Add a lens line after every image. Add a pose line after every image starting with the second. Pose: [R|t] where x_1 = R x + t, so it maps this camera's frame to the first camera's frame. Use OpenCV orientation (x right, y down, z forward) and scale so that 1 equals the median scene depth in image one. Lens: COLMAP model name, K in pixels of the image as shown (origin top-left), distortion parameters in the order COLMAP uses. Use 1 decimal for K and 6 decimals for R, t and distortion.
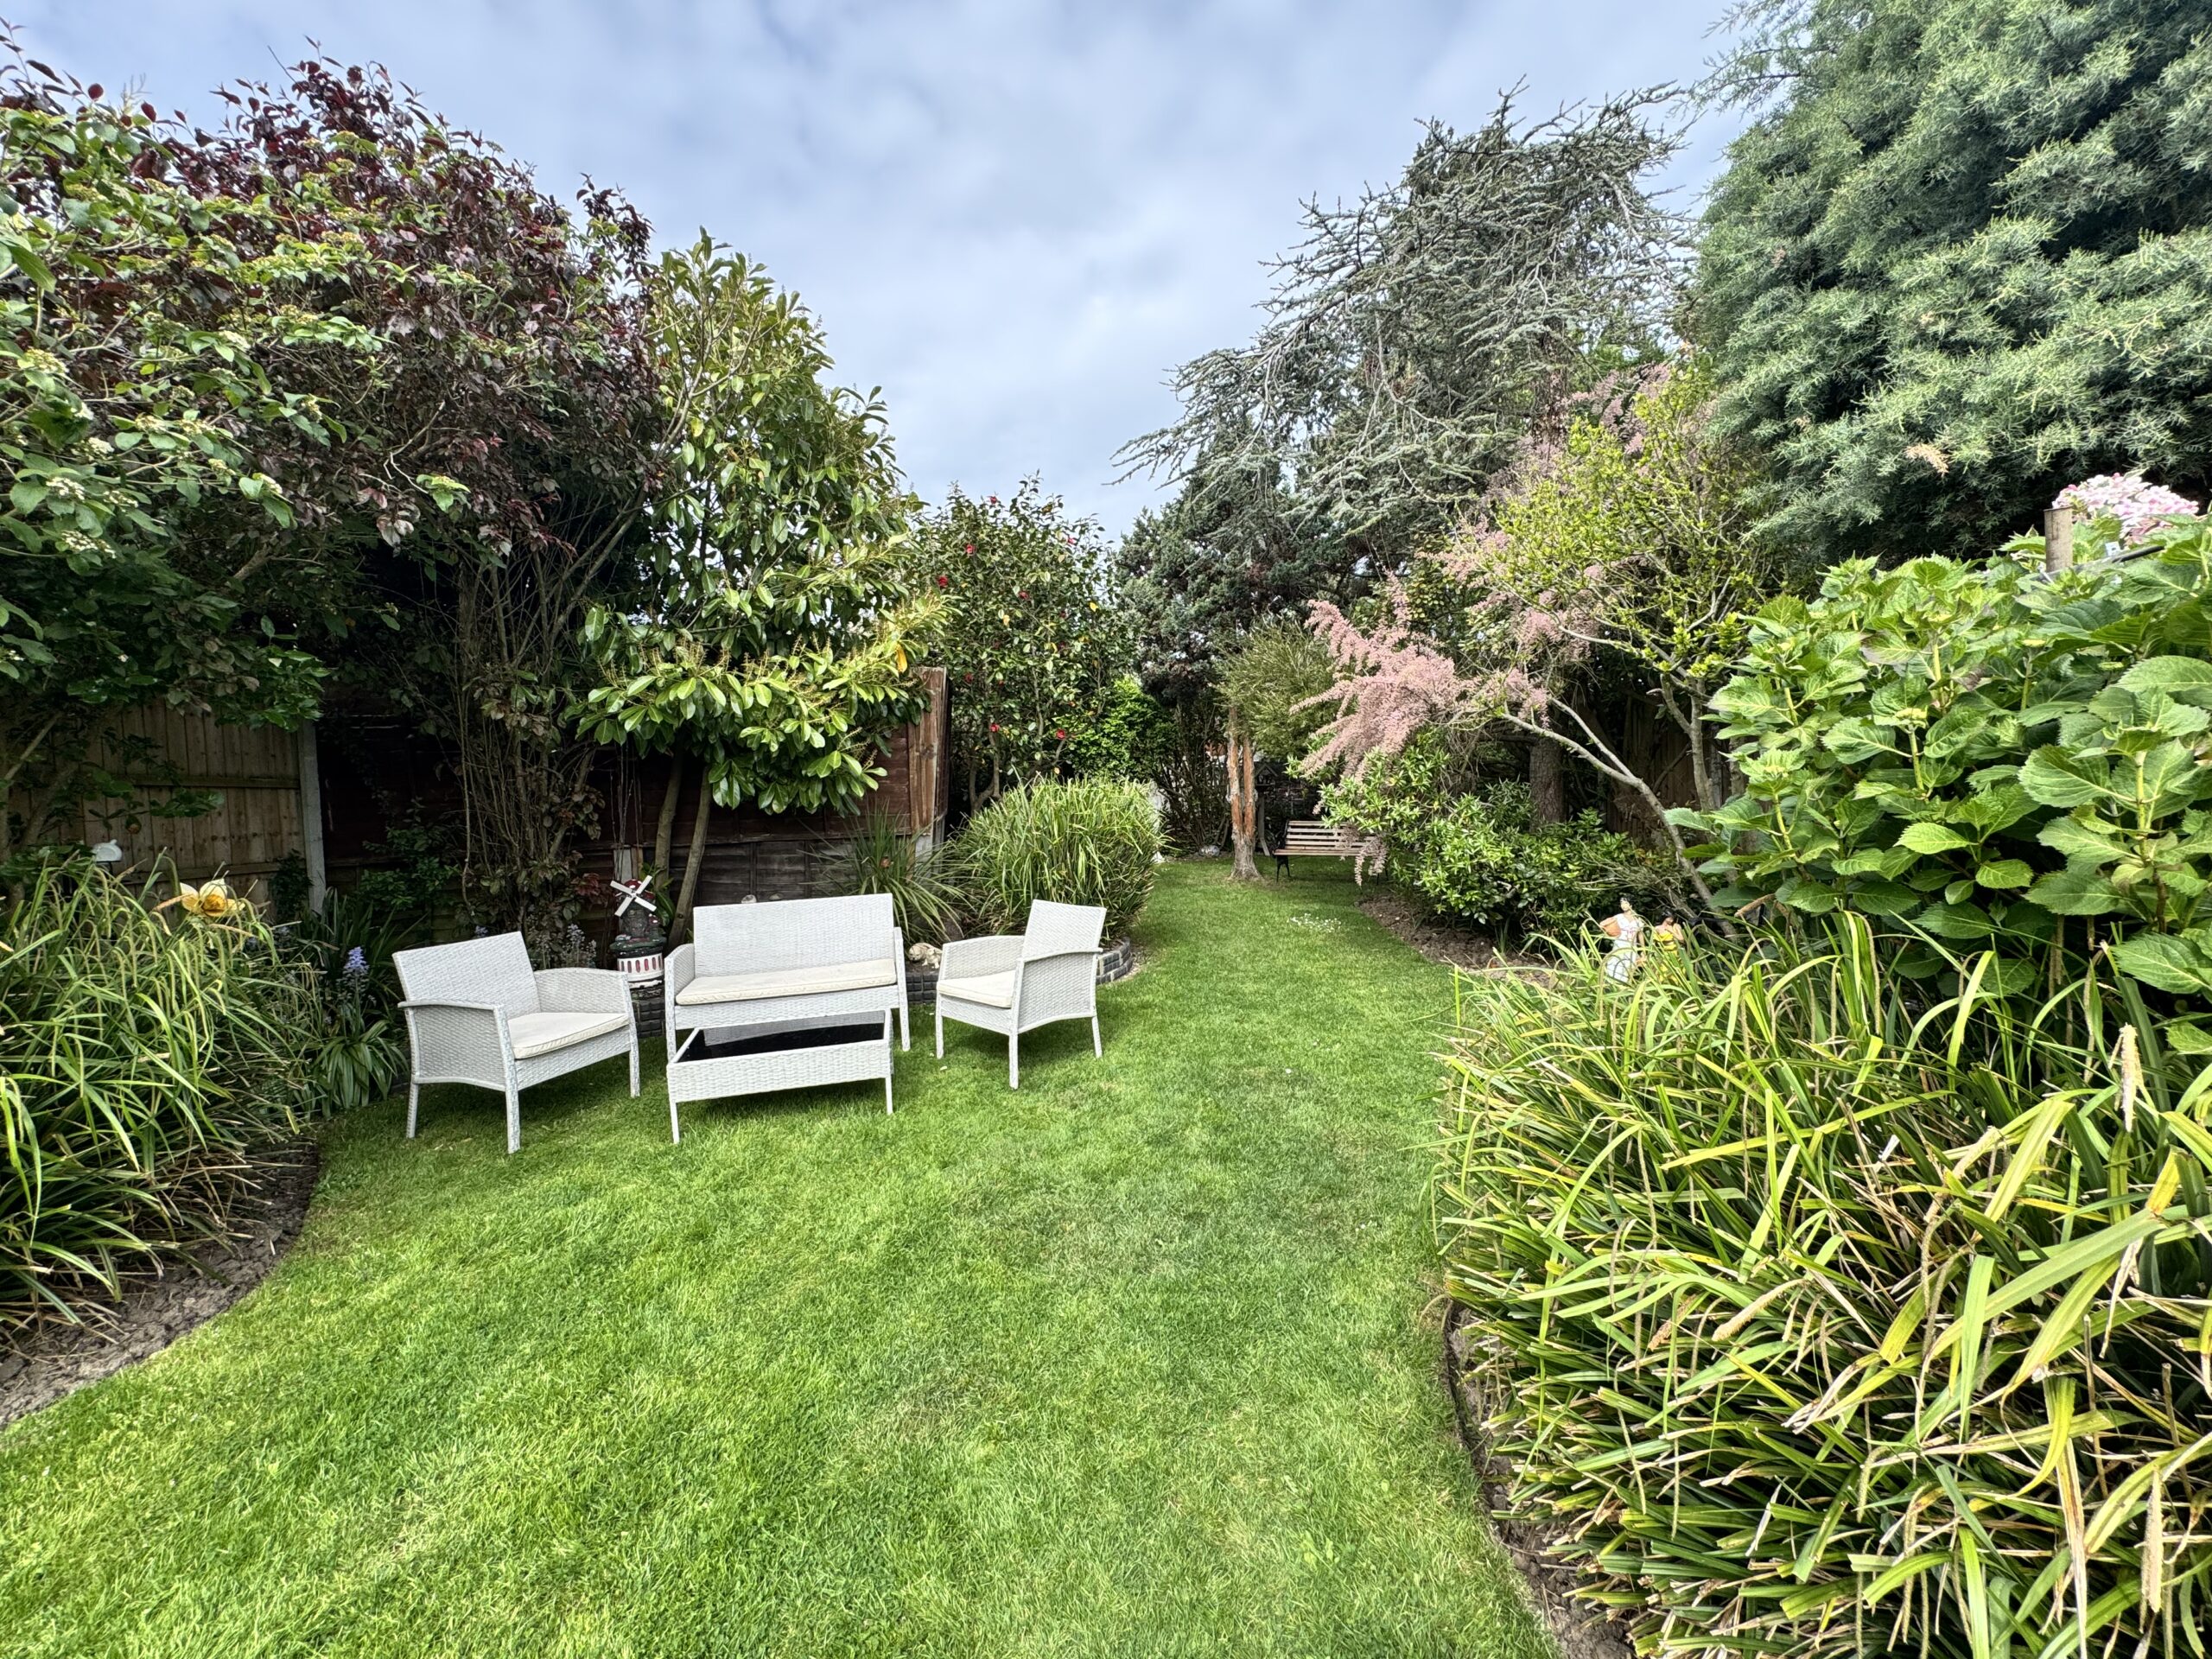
lens RADIAL K [[884.4, 0, 1103.5], [0, 884.4, 824.7], [0, 0, 1]] dist [-0.002720, -0.000034]
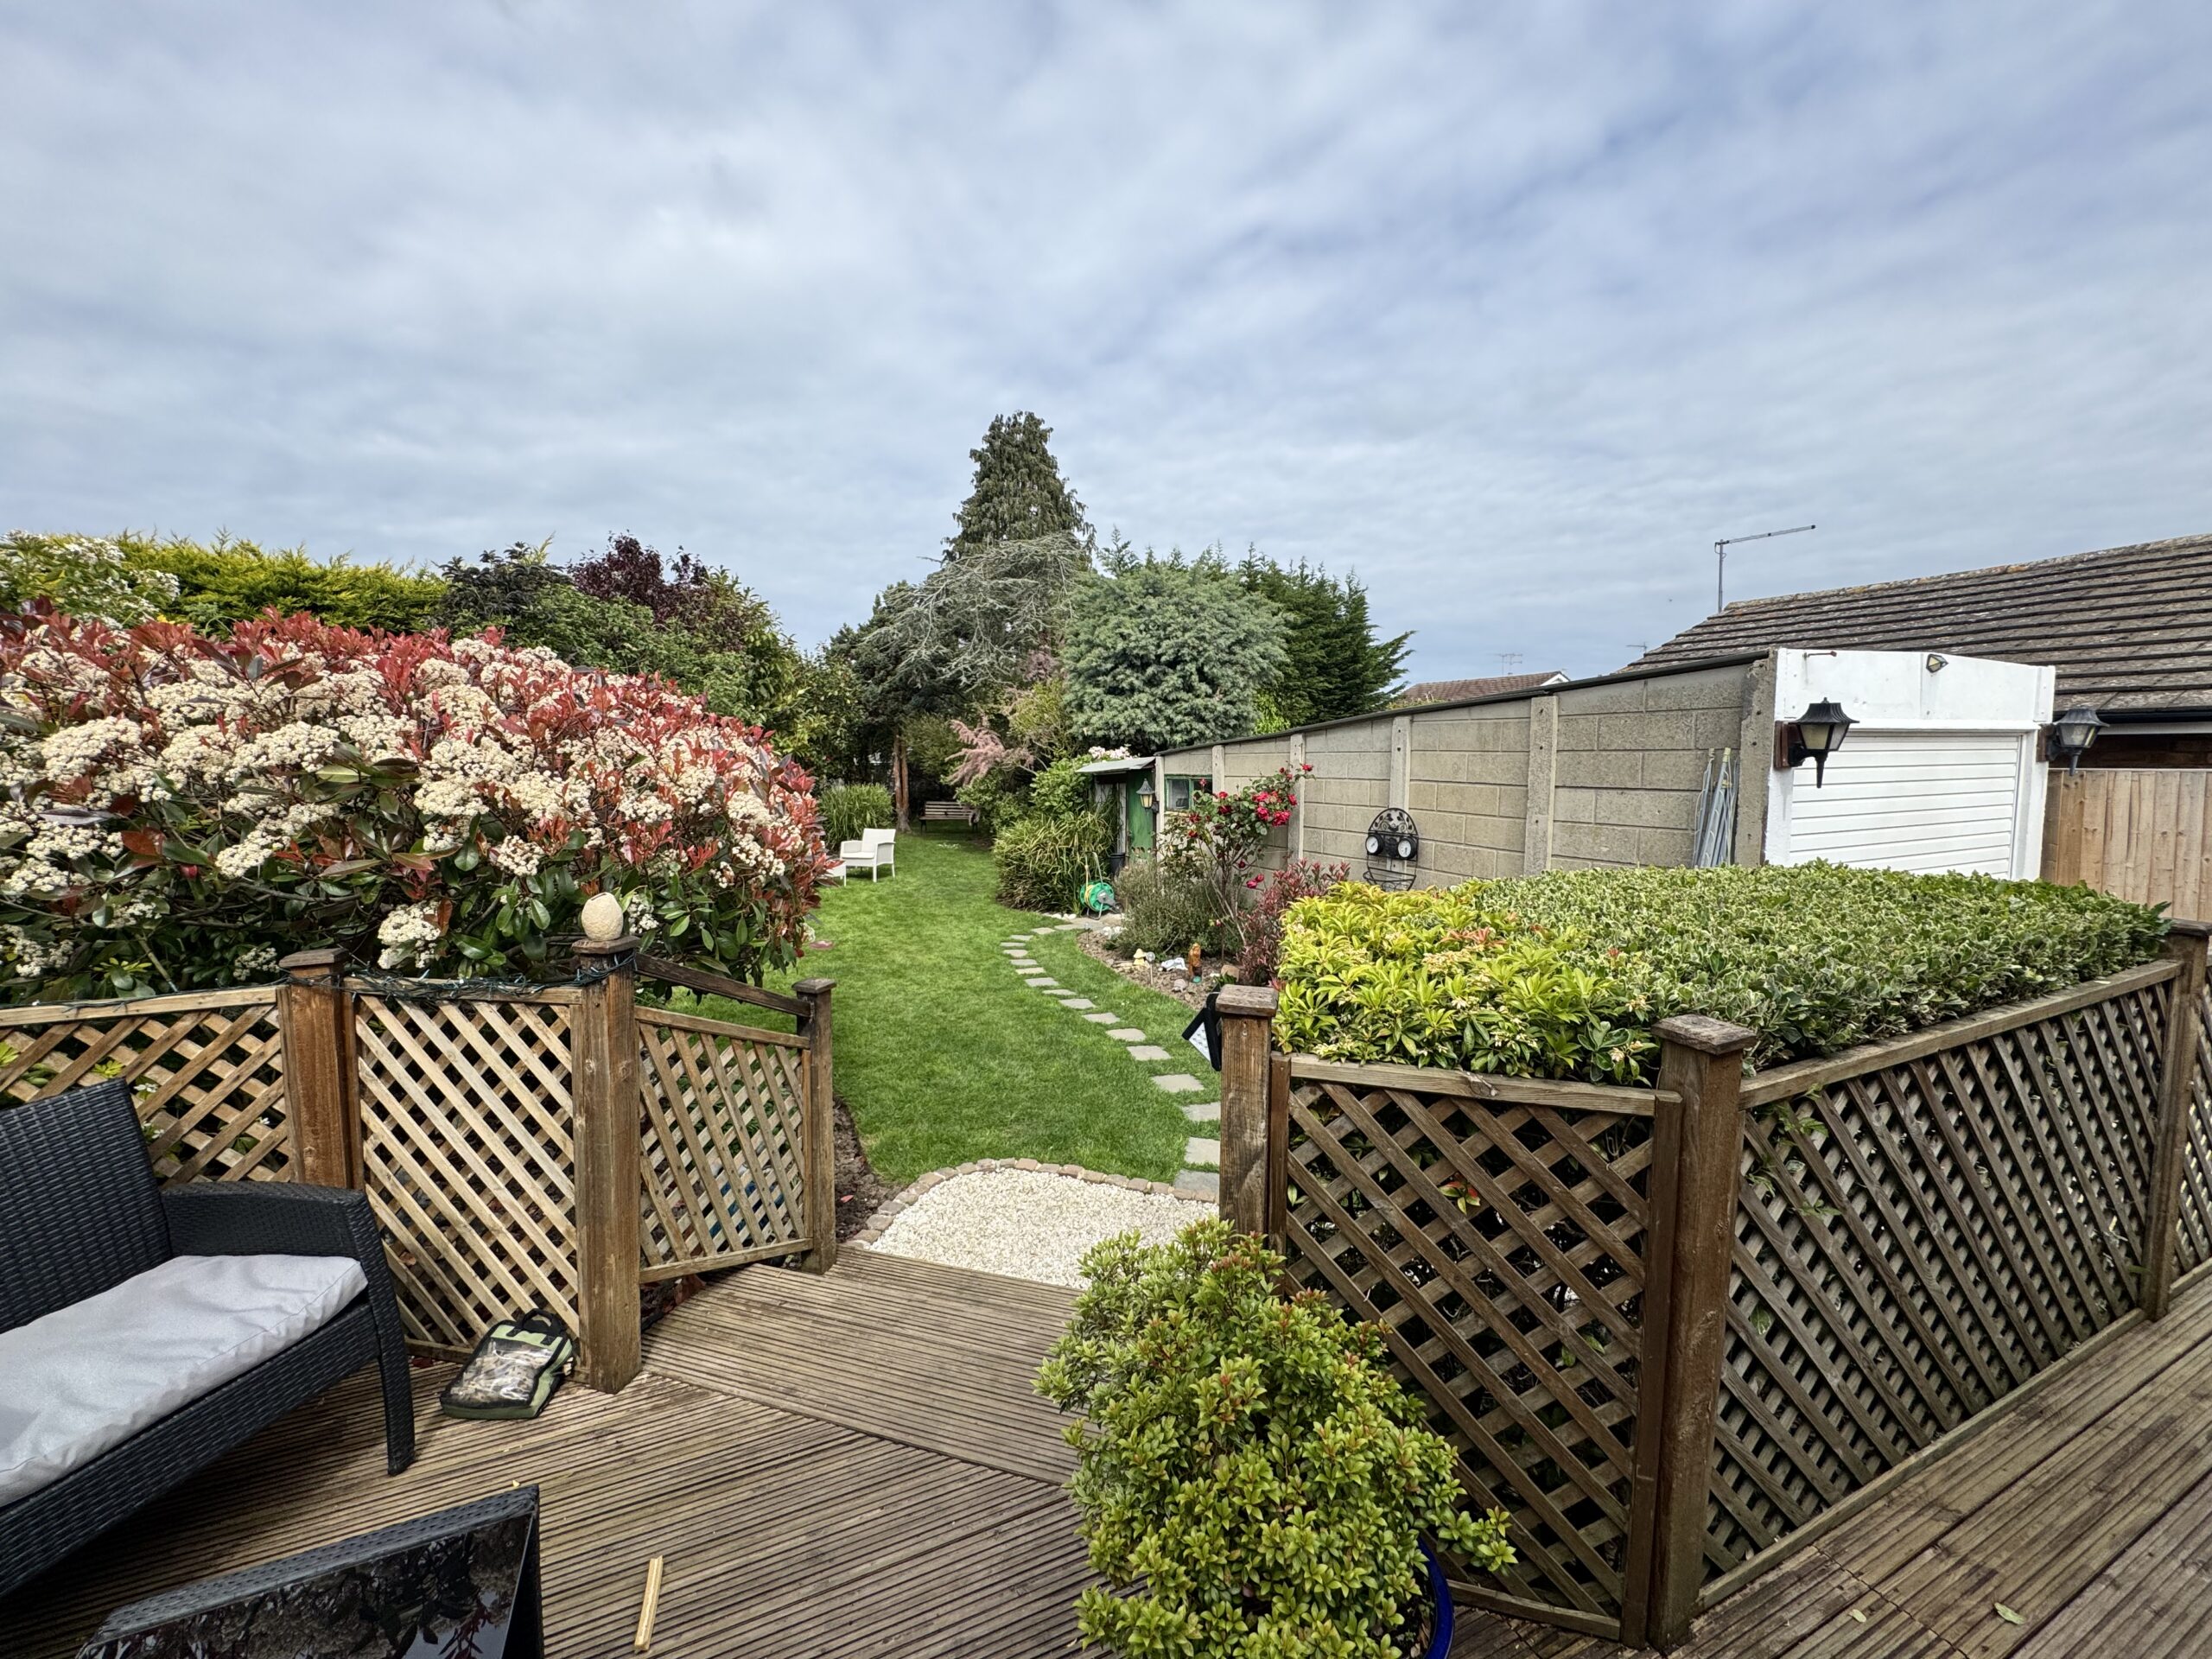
lens RADIAL K [[884.4, 0, 1104.7], [0, 884.4, 830.7], [0, 0, 1]] dist [-0.002720, -0.000034]
pose [[0.892890, -0.014579, 0.450038, -0.529832], [0.000964, 0.999535, 0.030467, 0.002354], [-0.450273, -0.026770, 0.892489, -1.504396]]
